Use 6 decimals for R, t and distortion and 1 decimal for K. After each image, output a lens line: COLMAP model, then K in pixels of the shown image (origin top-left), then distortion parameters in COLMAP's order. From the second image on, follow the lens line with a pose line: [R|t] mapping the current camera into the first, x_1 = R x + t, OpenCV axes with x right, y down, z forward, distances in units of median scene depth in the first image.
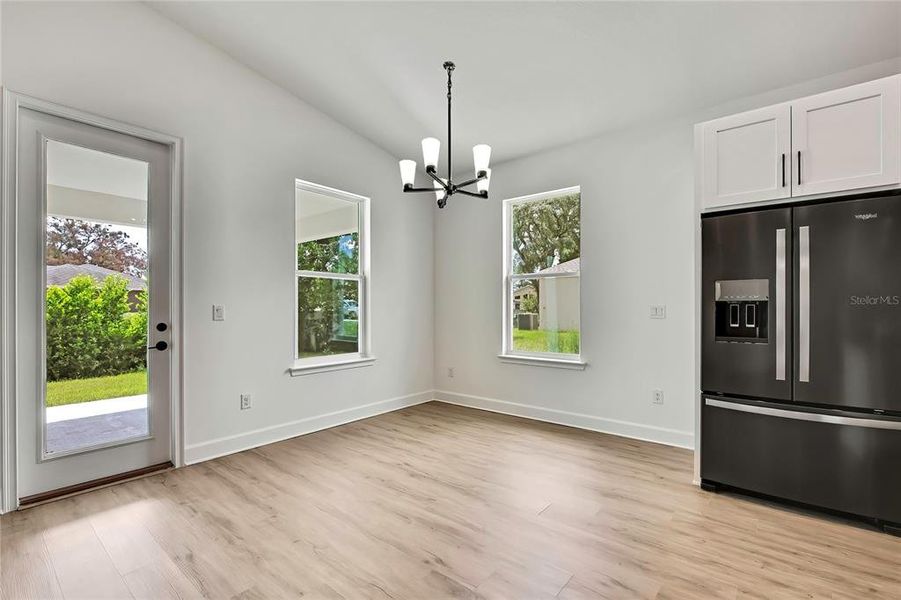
lens RADIAL K [[396.5, 0, 449.5], [0, 396.5, 307.5], [0, 0, 1]] dist [-0.003334, -0.000260]
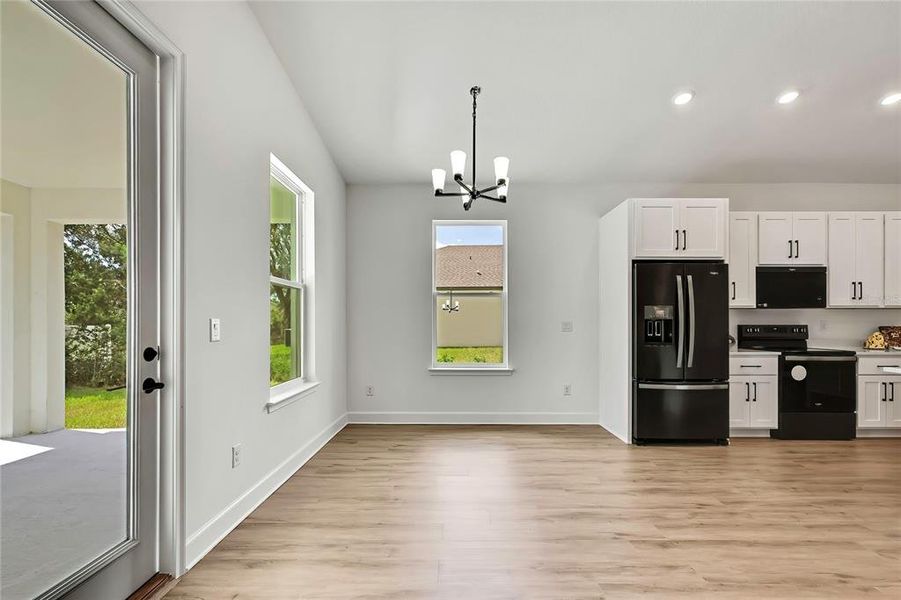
lens RADIAL K [[398.9, 0, 437.1], [0, 398.9, 325.3], [0, 0, 1]] dist [-0.001041, -0.000252]
pose [[0.782795, -0.001689, 0.622277, -0.696433], [-0.002064, 0.999984, 0.005311, 0.001172], [-0.622276, -0.005442, 0.782779, 0.232696]]
